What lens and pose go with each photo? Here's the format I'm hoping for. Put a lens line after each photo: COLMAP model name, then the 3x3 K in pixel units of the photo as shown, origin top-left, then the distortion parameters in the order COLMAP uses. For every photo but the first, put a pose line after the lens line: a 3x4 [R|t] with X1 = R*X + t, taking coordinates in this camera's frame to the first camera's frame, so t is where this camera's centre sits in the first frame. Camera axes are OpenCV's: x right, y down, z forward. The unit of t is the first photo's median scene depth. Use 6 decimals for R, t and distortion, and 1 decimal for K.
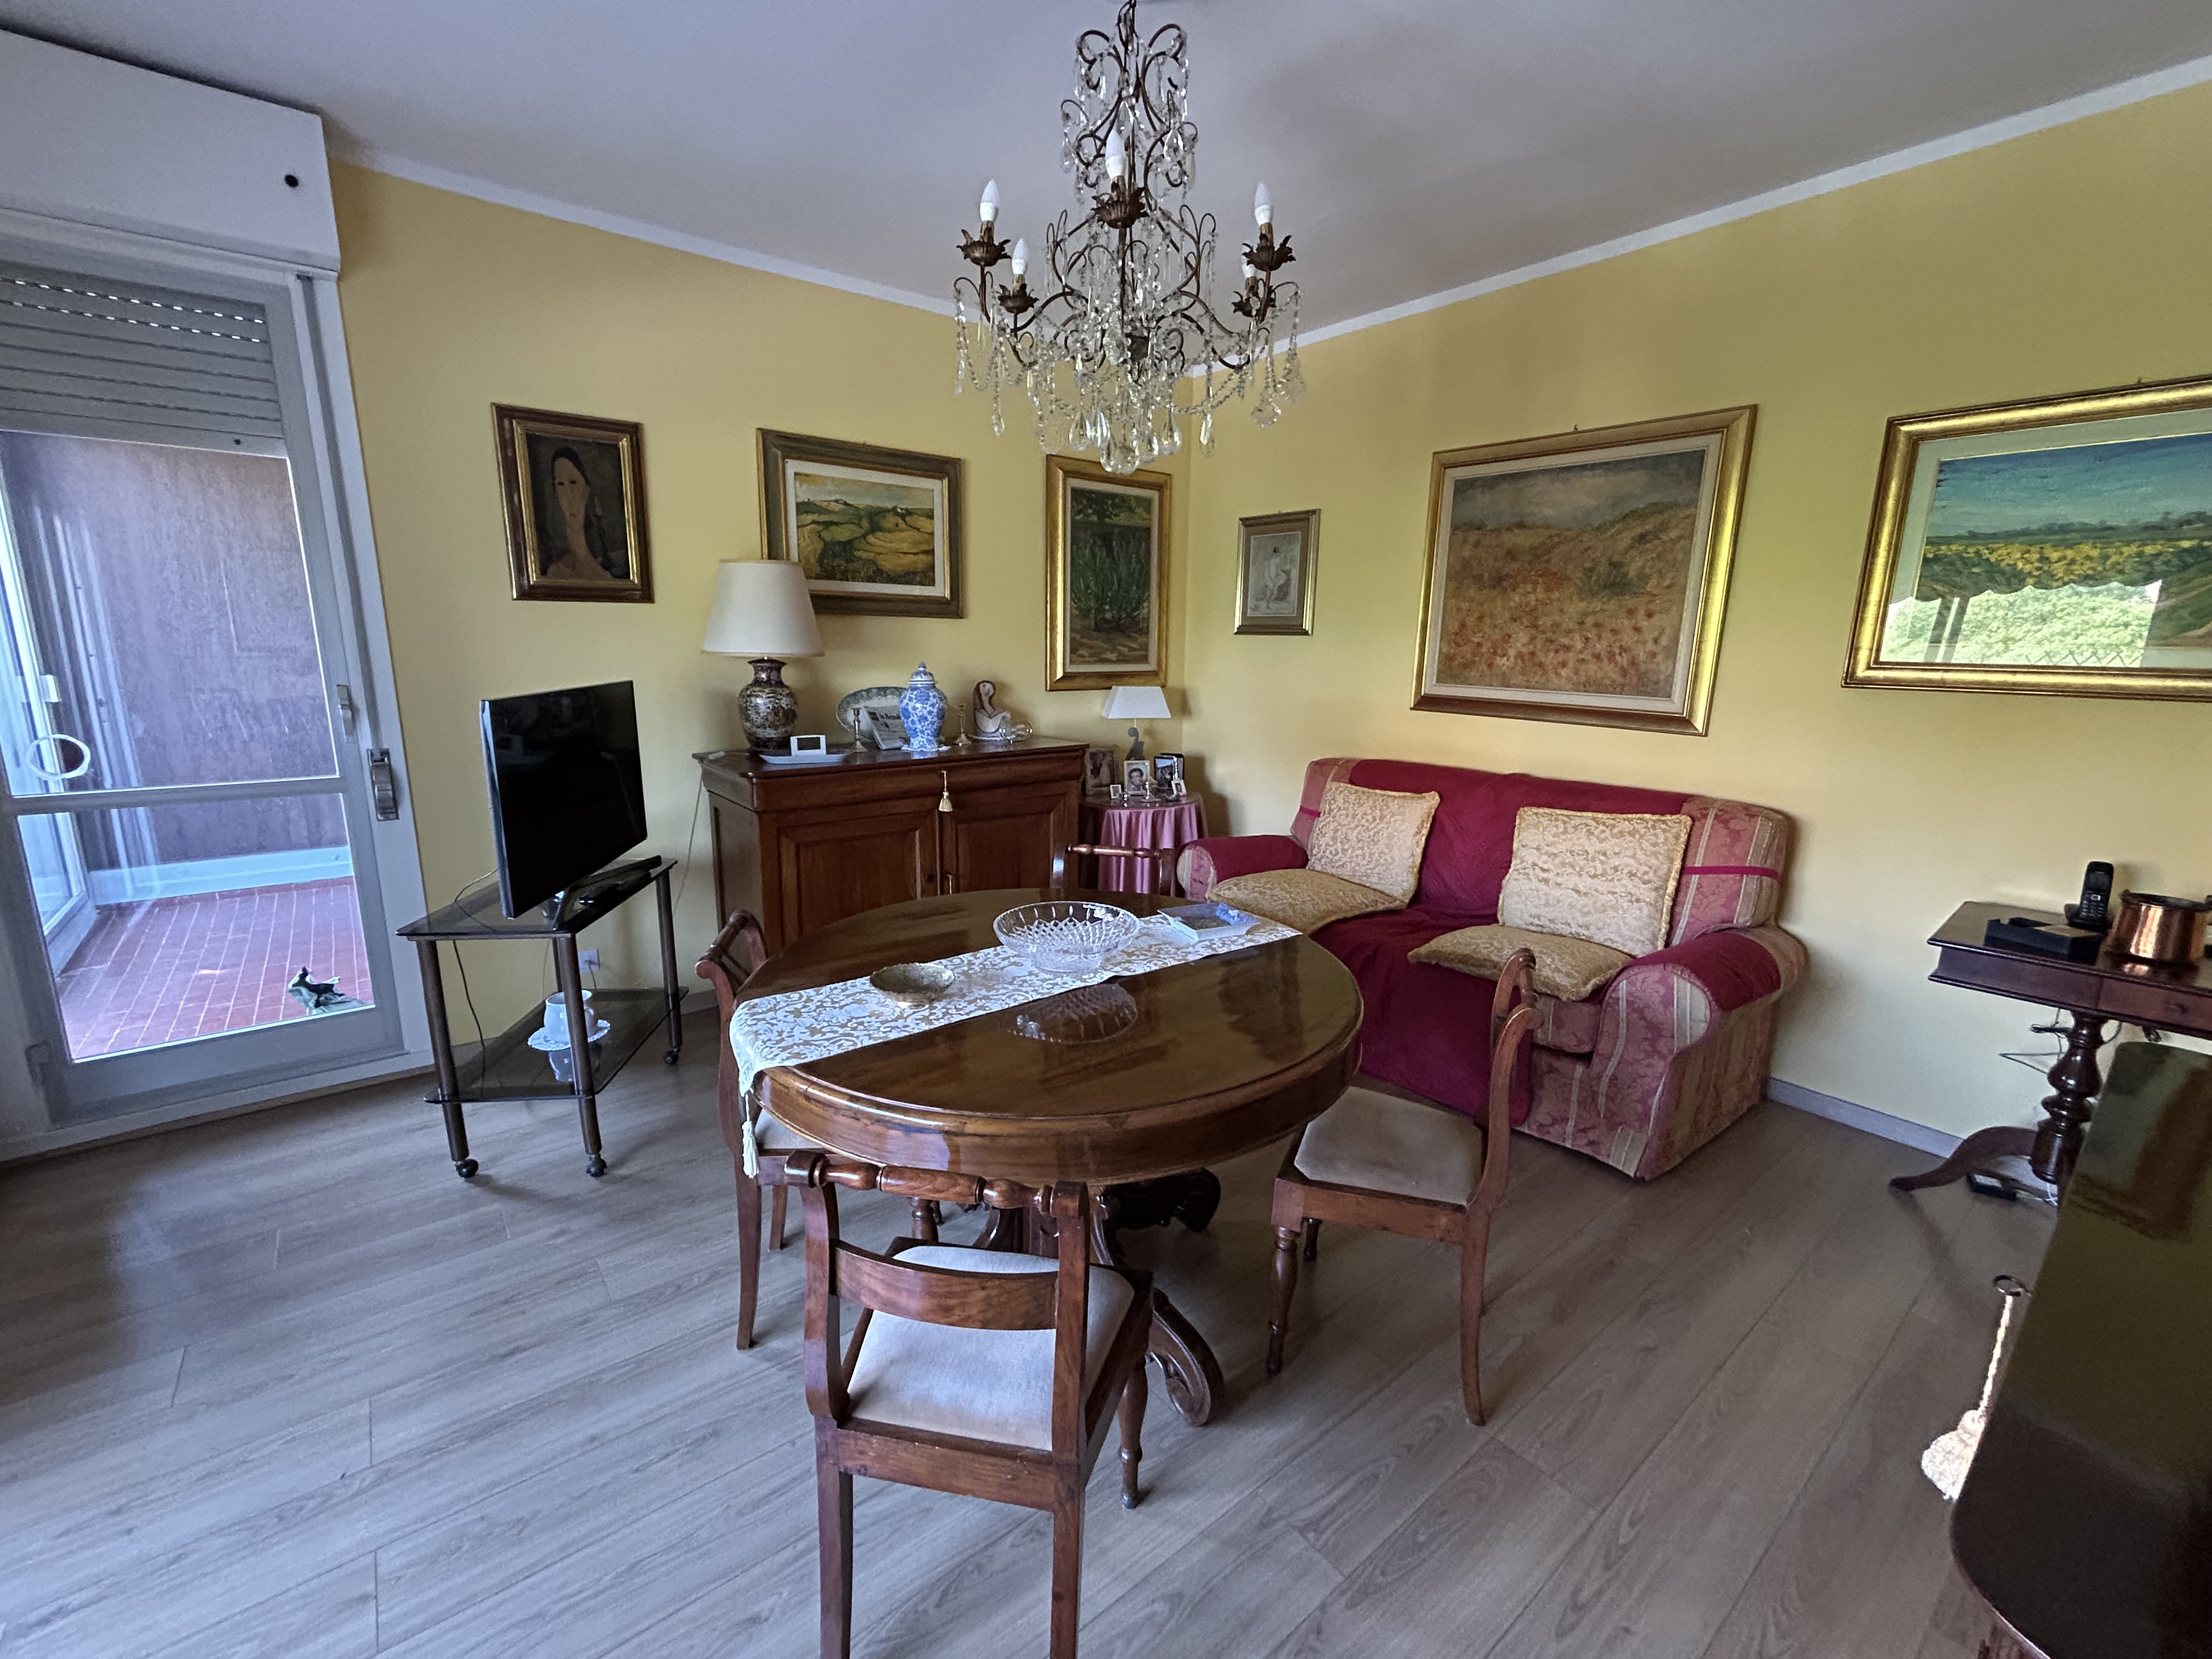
lens RADIAL K [[926.8, 0, 1106.4], [0, 926.8, 829.5], [0, 0, 1]] dist [-0.002806, 0.002107]
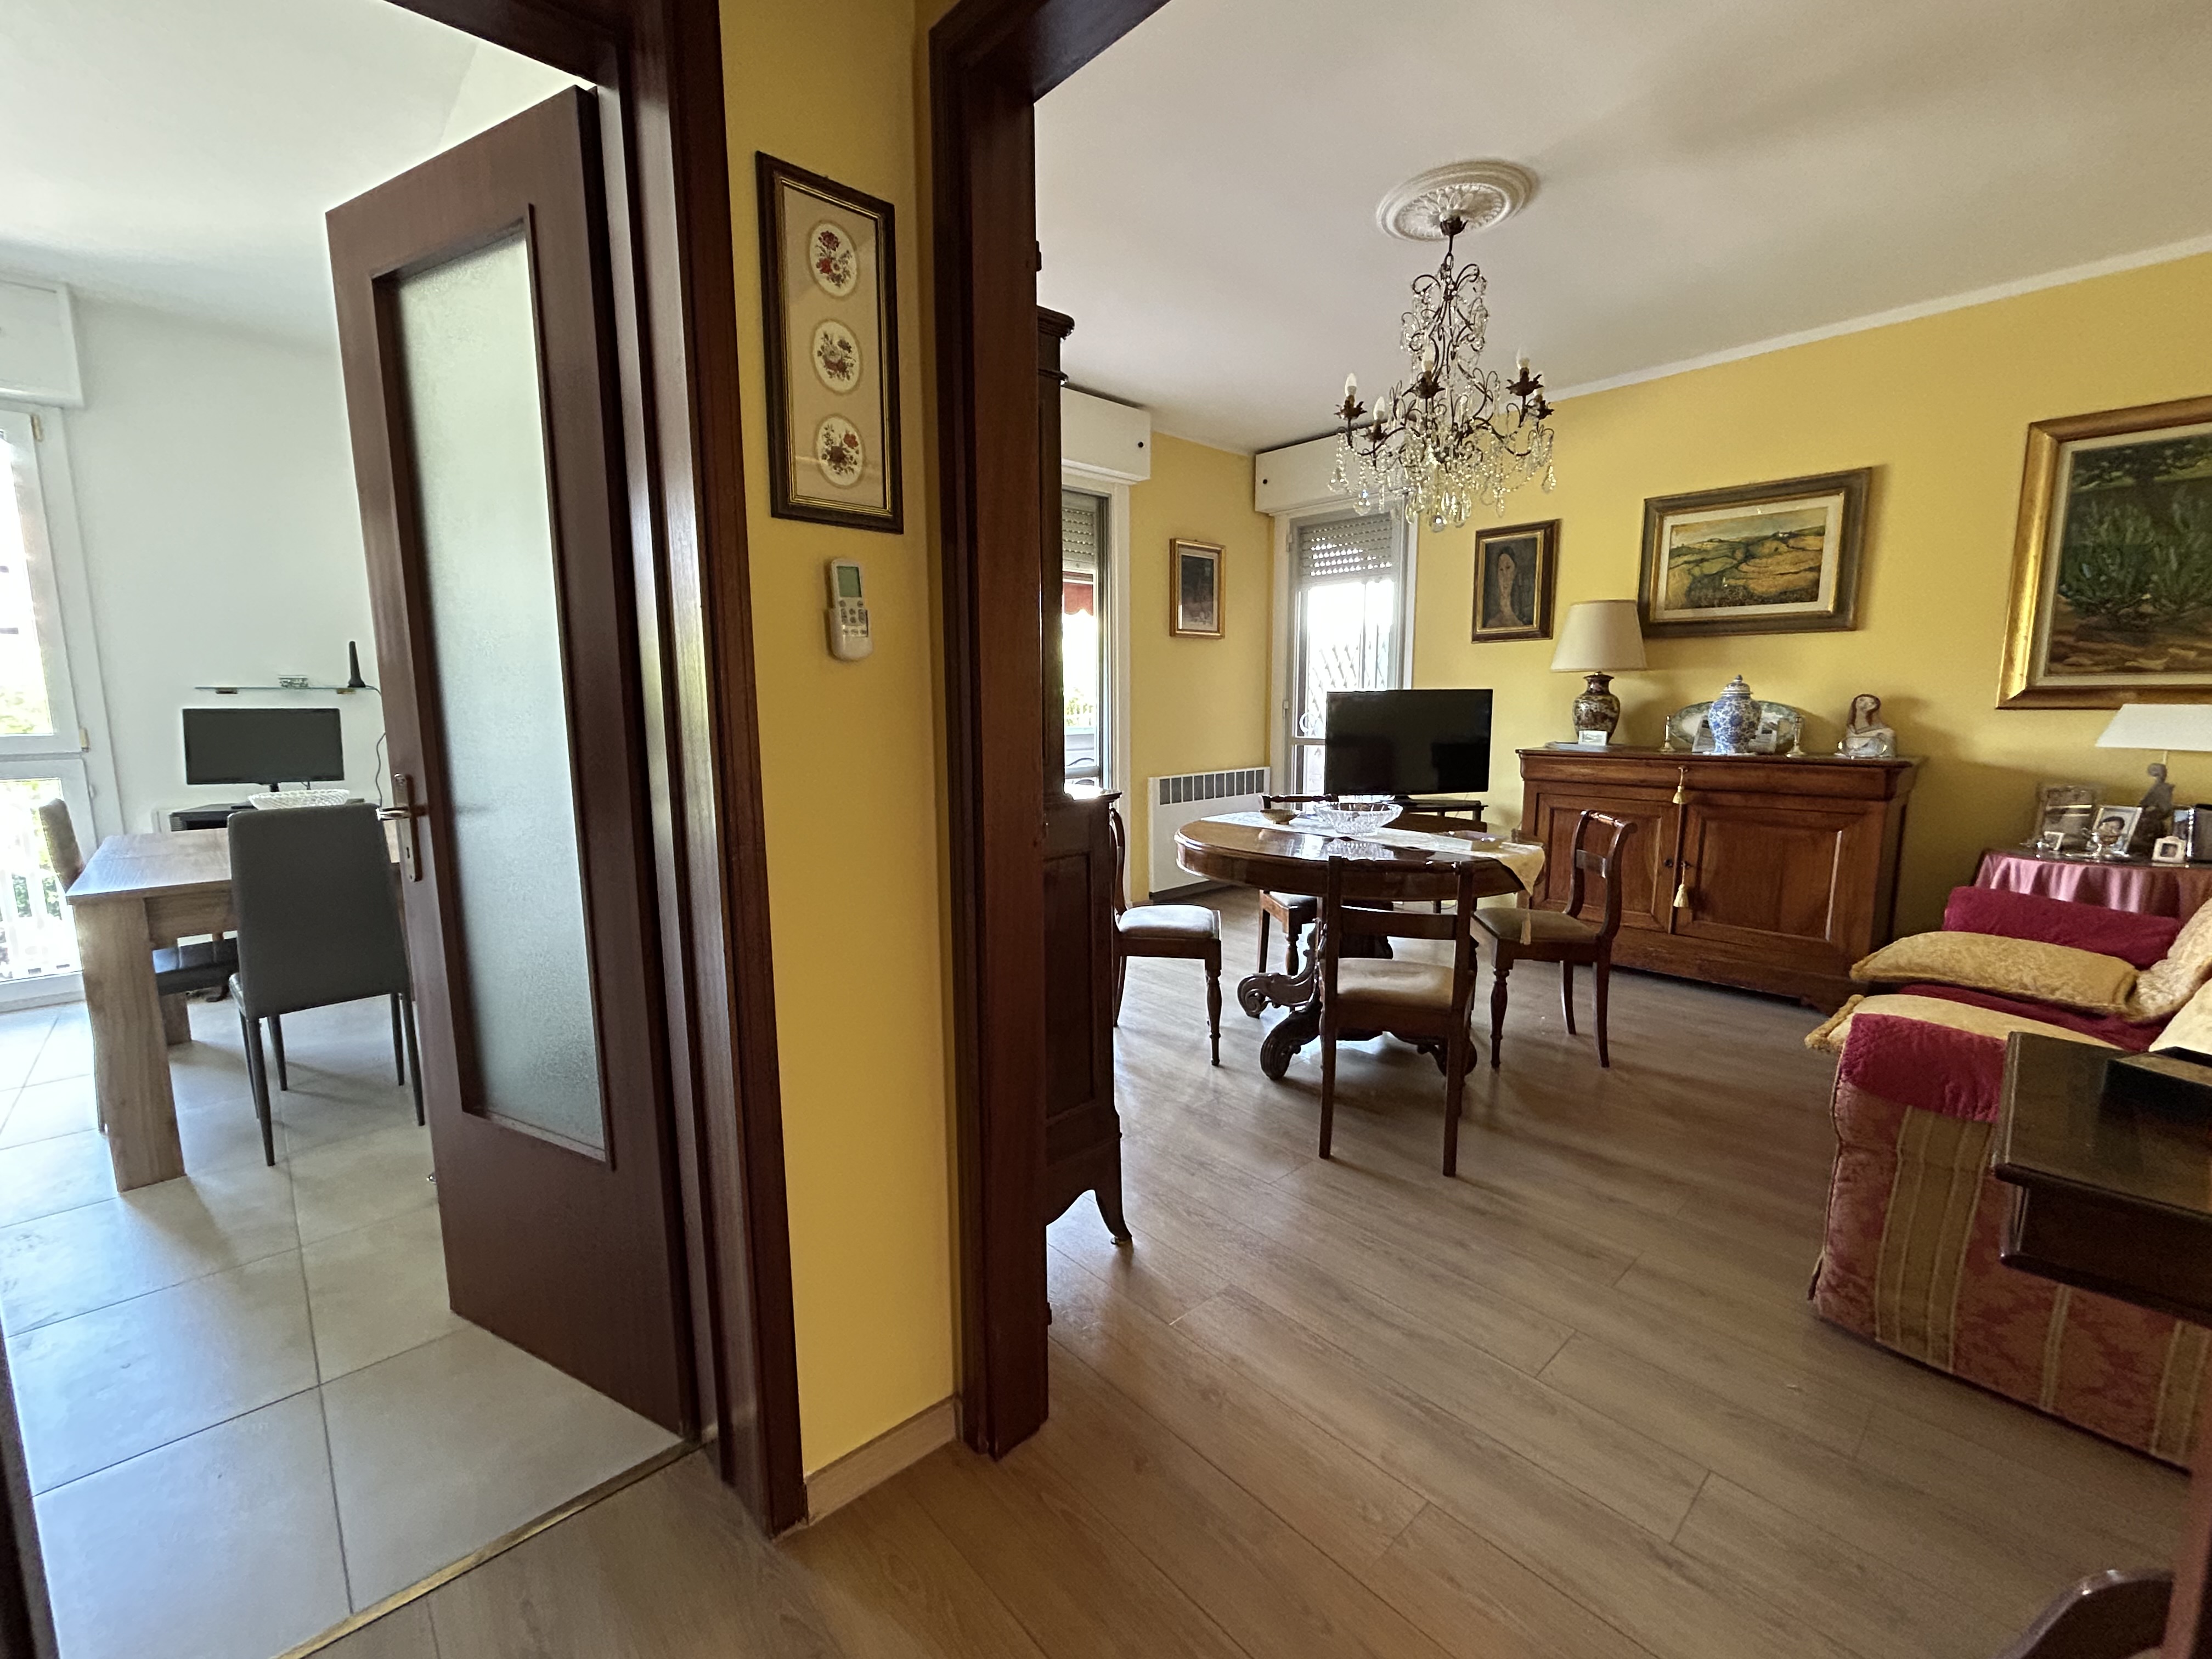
lens RADIAL K [[926.8, 0, 1112.3], [0, 926.8, 825.7], [0, 0, 1]] dist [-0.002806, 0.002107]
pose [[0.073005, 0.121035, -0.989960, 0.845782], [-0.197383, 0.974728, 0.104616, 0.023727], [0.977604, 0.187764, 0.095050, 0.213325]]
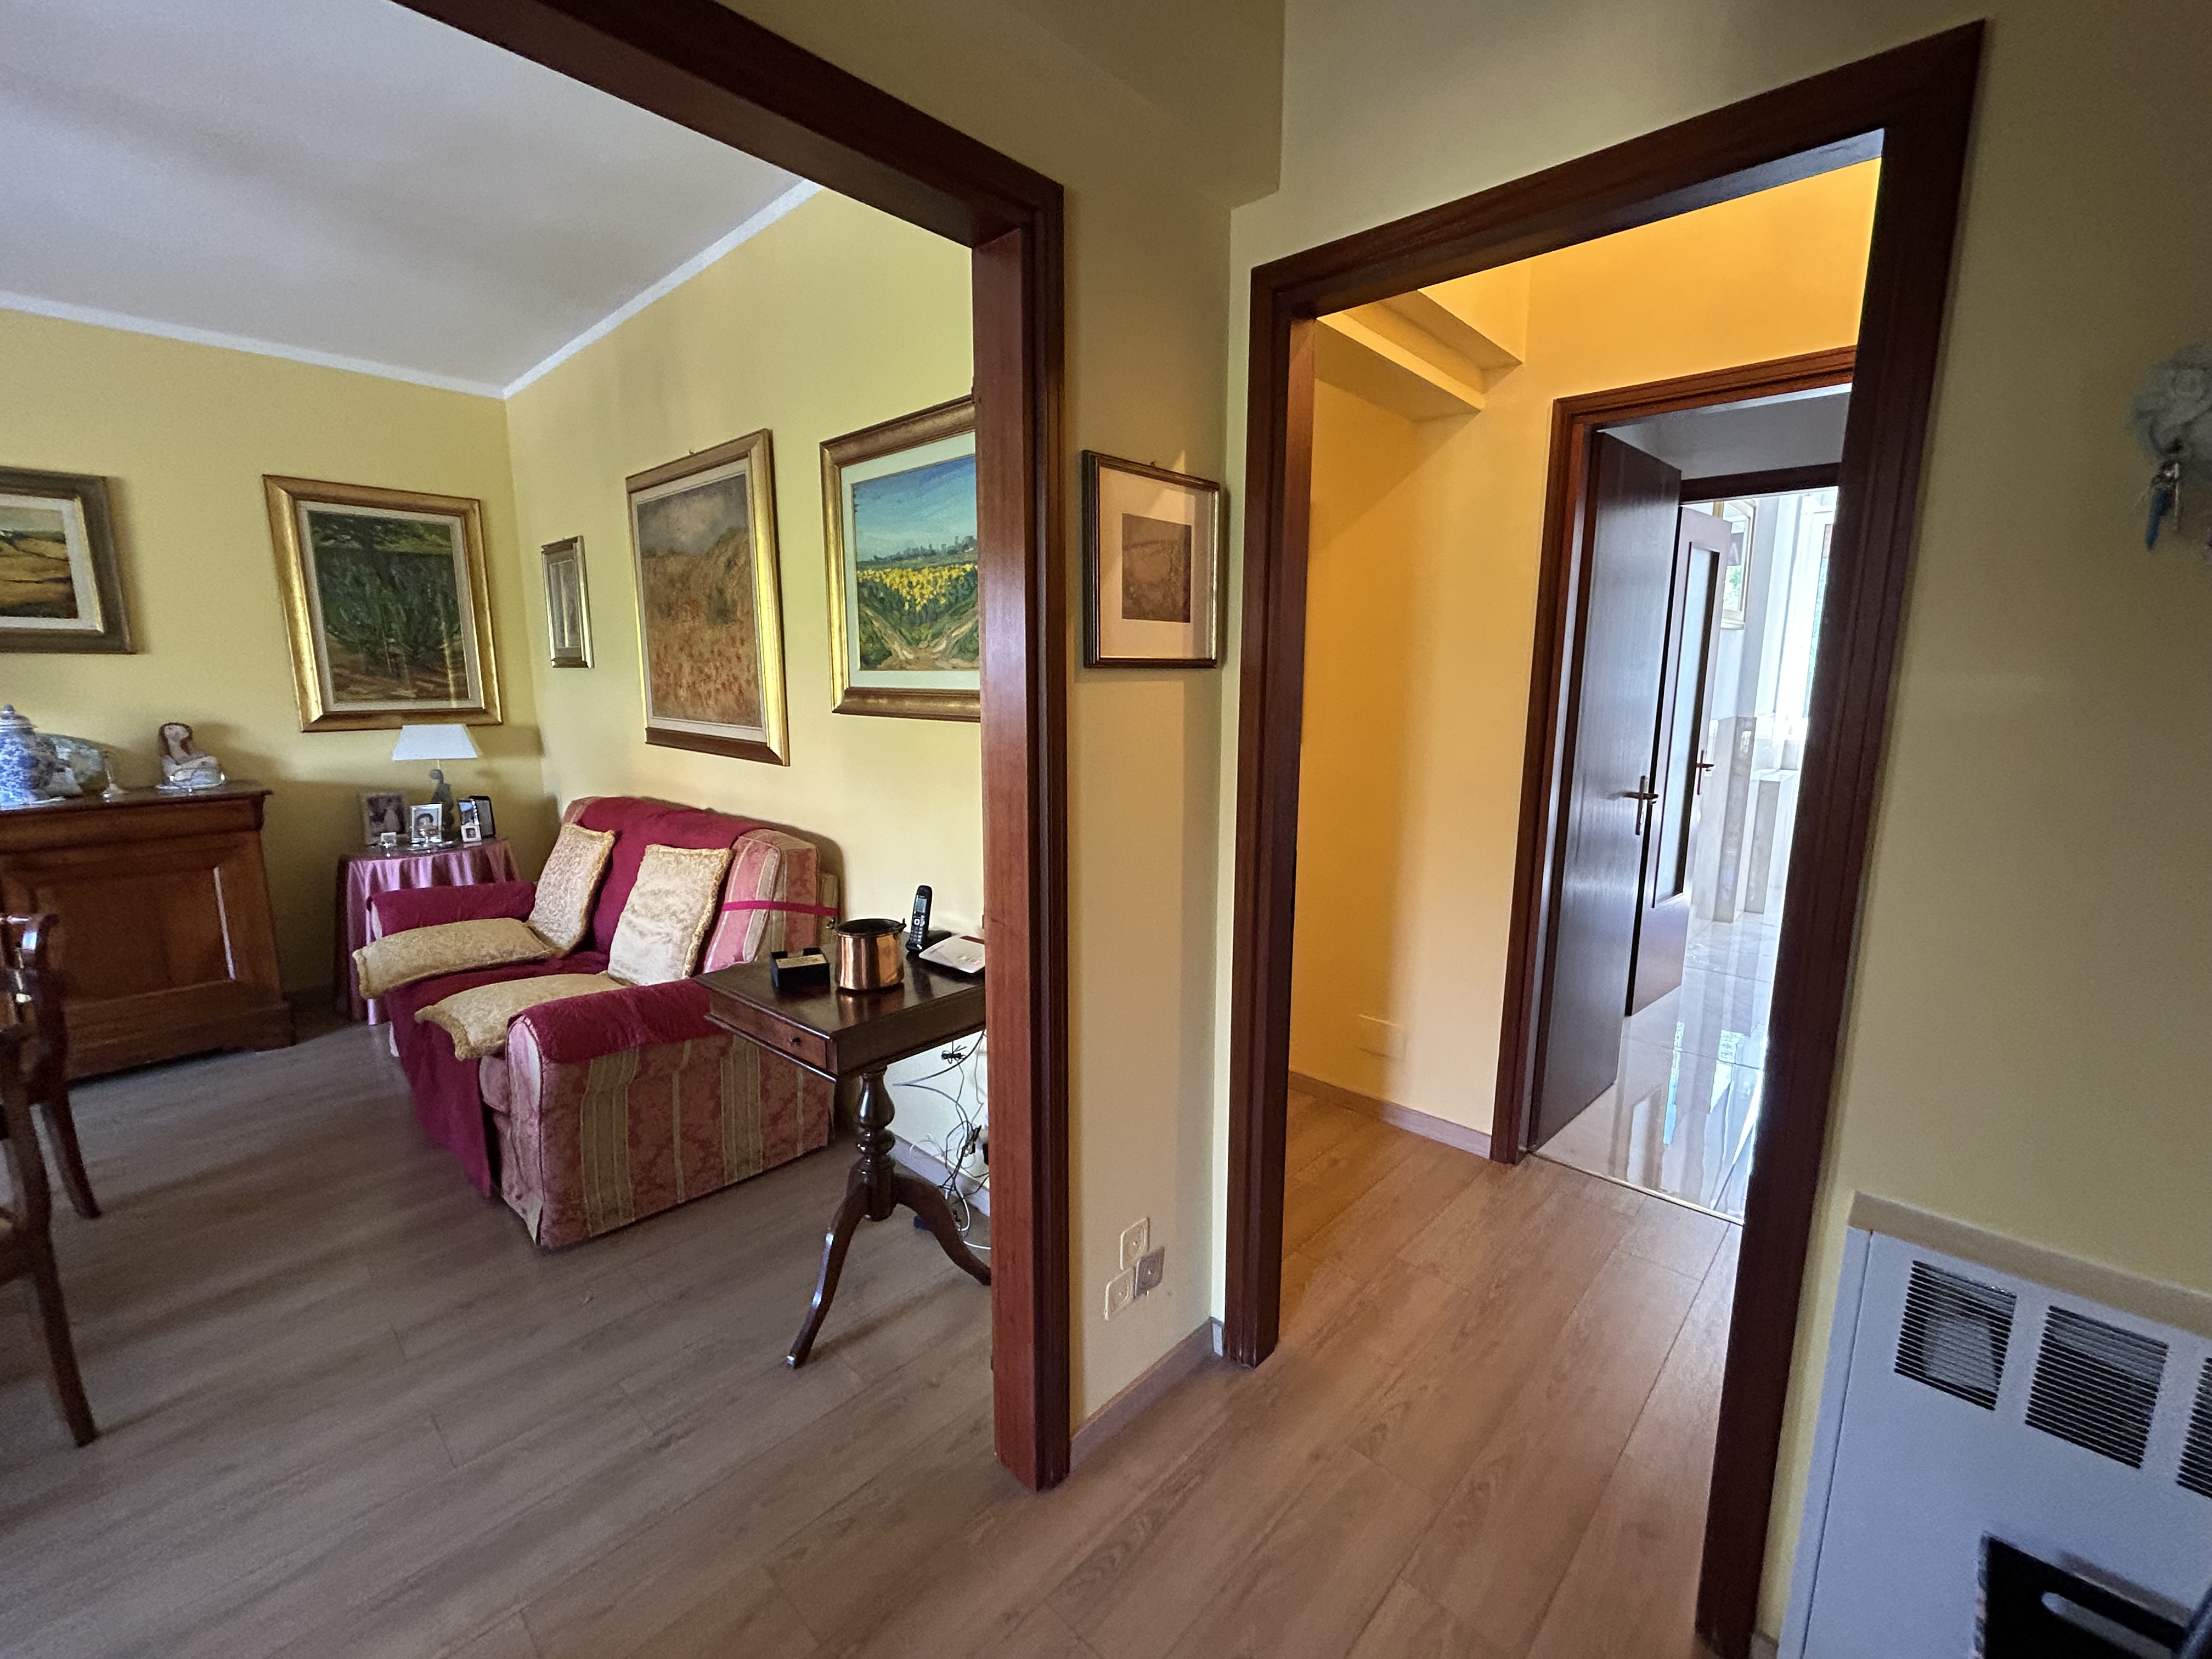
lens RADIAL K [[926.8, 0, 1098.9], [0, 926.8, 828.0], [0, 0, 1]] dist [-0.002806, 0.002107]
pose [[0.989978, -0.036835, 0.136337, 0.702137], [0.041585, 0.998617, -0.032154, 0.007476], [-0.134964, 0.037502, 0.990141, -0.002881]]
